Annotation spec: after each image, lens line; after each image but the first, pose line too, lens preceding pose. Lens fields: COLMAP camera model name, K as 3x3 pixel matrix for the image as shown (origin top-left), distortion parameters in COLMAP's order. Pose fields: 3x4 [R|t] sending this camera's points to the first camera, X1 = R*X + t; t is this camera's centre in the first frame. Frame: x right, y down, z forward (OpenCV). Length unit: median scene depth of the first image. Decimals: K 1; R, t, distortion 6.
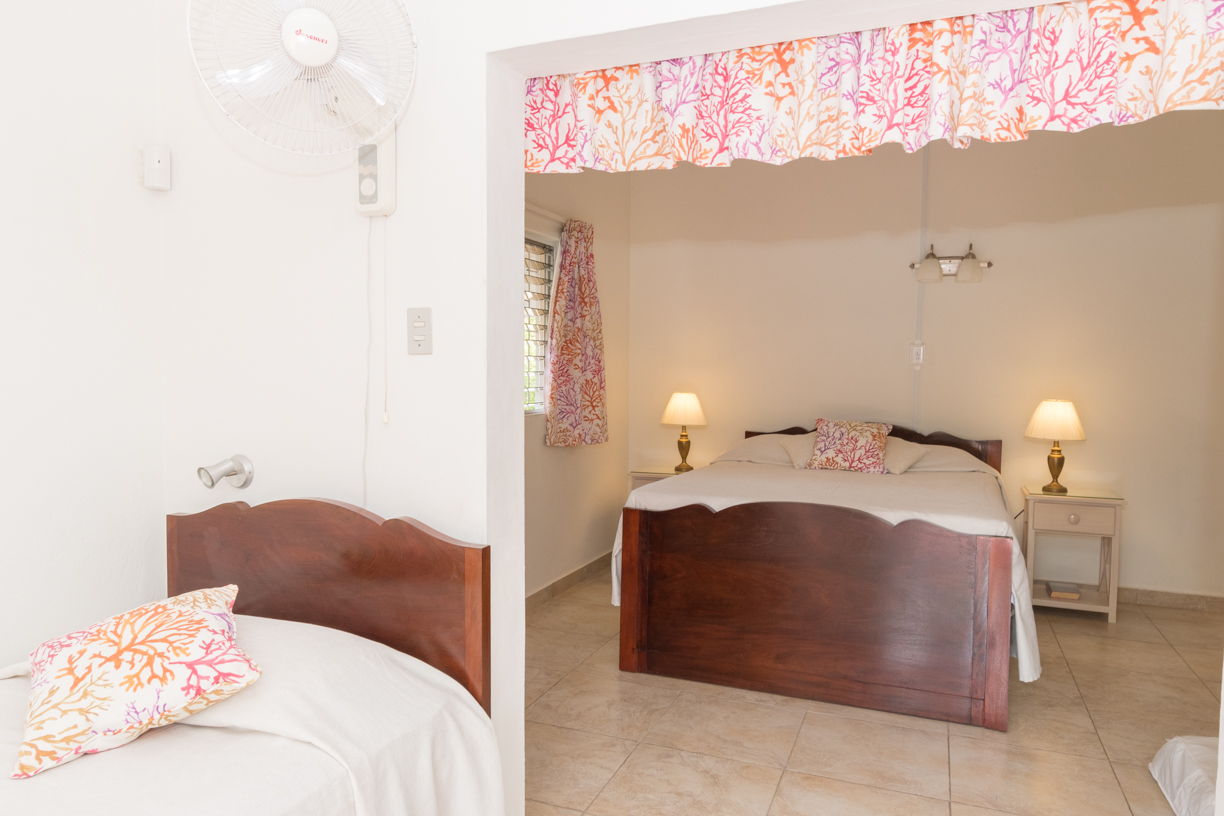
lens RADIAL K [[819.5, 0, 590.5], [0, 819.5, 415.1], [0, 0, 1]] dist [0.001014, -0.004905]
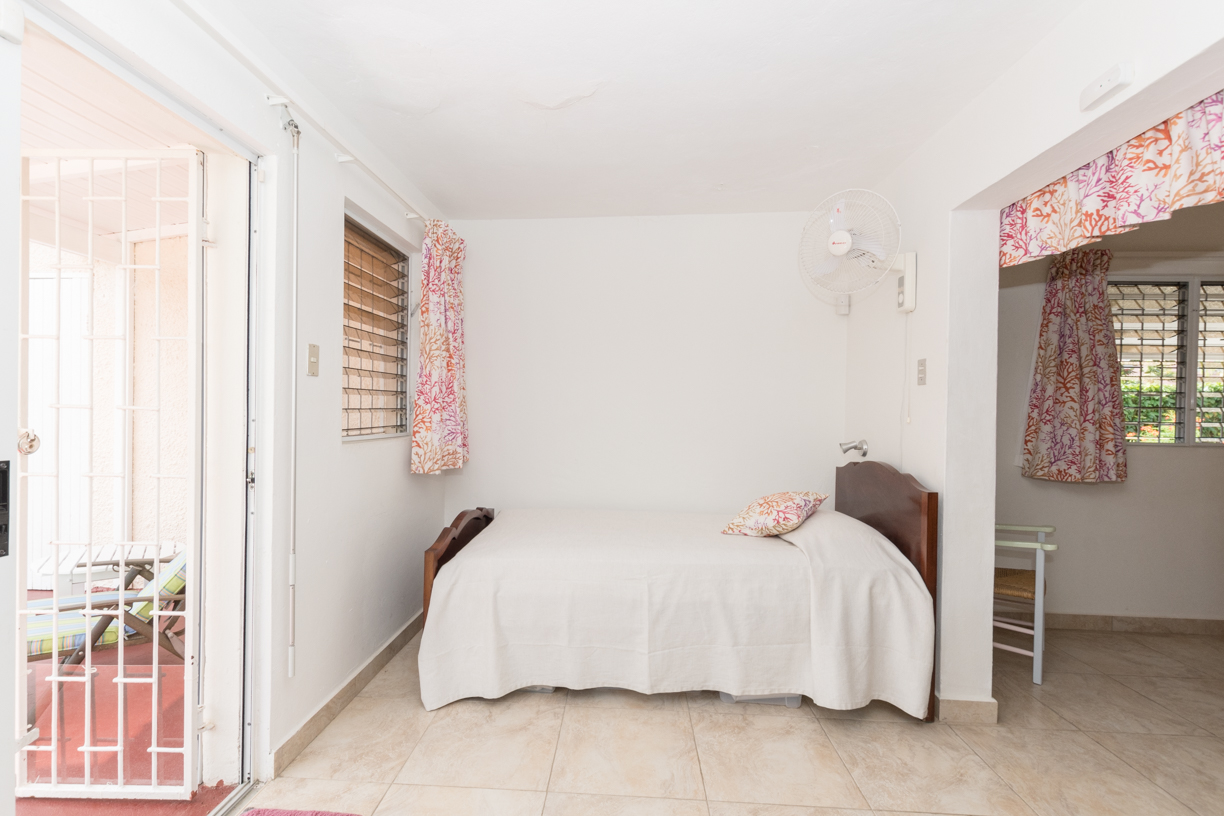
lens RADIAL K [[538.3, 0, 612.0], [0, 538.3, 413.5], [0, 0, 1]] dist [0.004198, -0.001571]
pose [[0.354367, 0.006642, -0.935083, 0.281839], [-0.066934, 0.997590, -0.018279, 0.023953], [0.932708, 0.069066, 0.353958, -0.021525]]
